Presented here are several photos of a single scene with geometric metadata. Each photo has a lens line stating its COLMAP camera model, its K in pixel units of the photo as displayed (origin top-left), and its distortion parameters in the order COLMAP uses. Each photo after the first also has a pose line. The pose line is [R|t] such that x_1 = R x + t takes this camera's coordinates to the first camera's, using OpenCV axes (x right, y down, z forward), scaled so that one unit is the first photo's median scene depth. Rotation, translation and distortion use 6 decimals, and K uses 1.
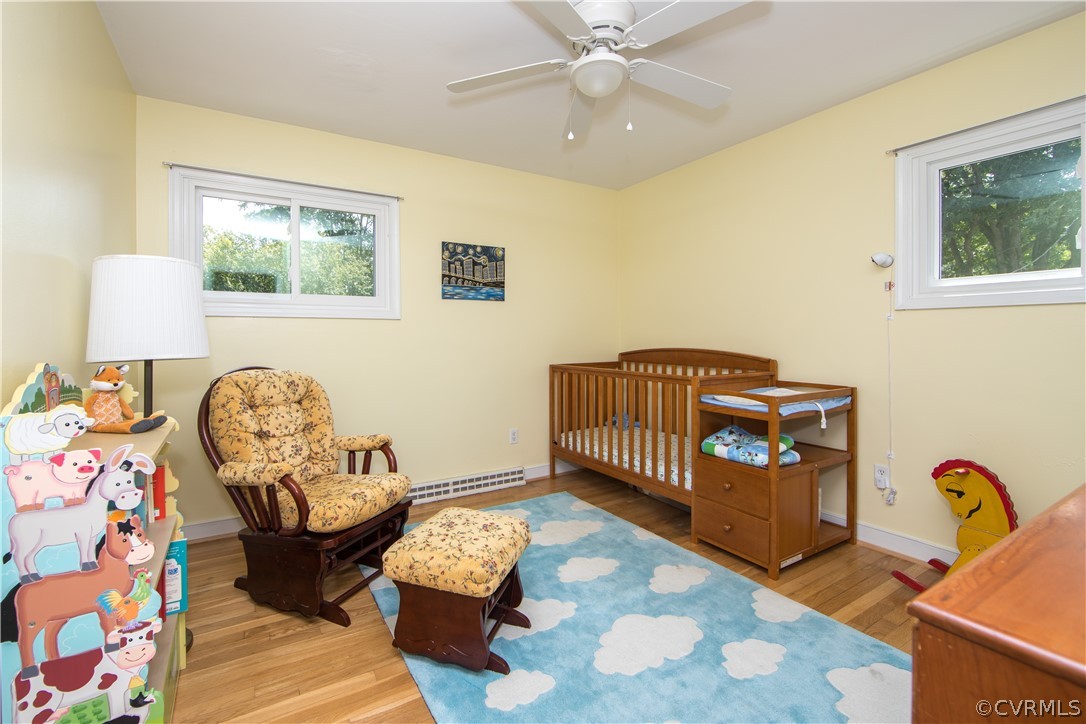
lens RADIAL K [[459.0, 0, 542.6], [0, 459.0, 322.9], [0, 0, 1]] dist [-0.011428, 0.000236]
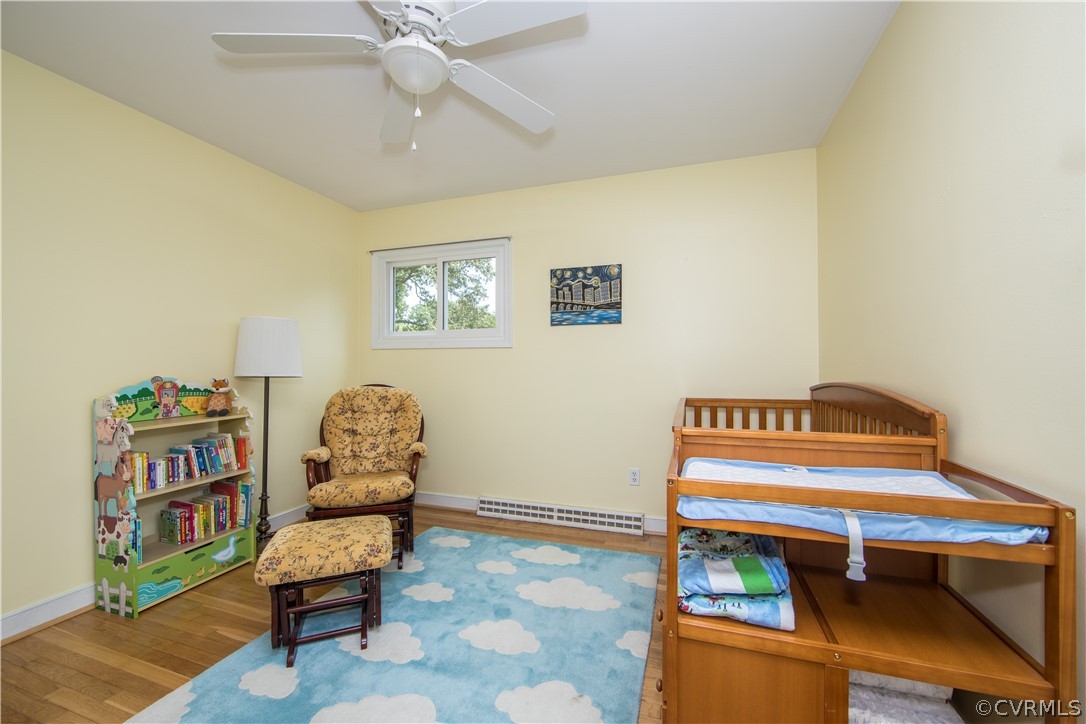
lens RADIAL K [[444.5, 0, 554.6], [0, 444.5, 350.9], [0, 0, 1]] dist [-0.010715, 0.000261]
pose [[0.643962, -0.020047, -0.764795, 0.532068], [0.022464, 0.999721, -0.007290, 0.010042], [0.764728, -0.012486, 0.644232, 0.367724]]
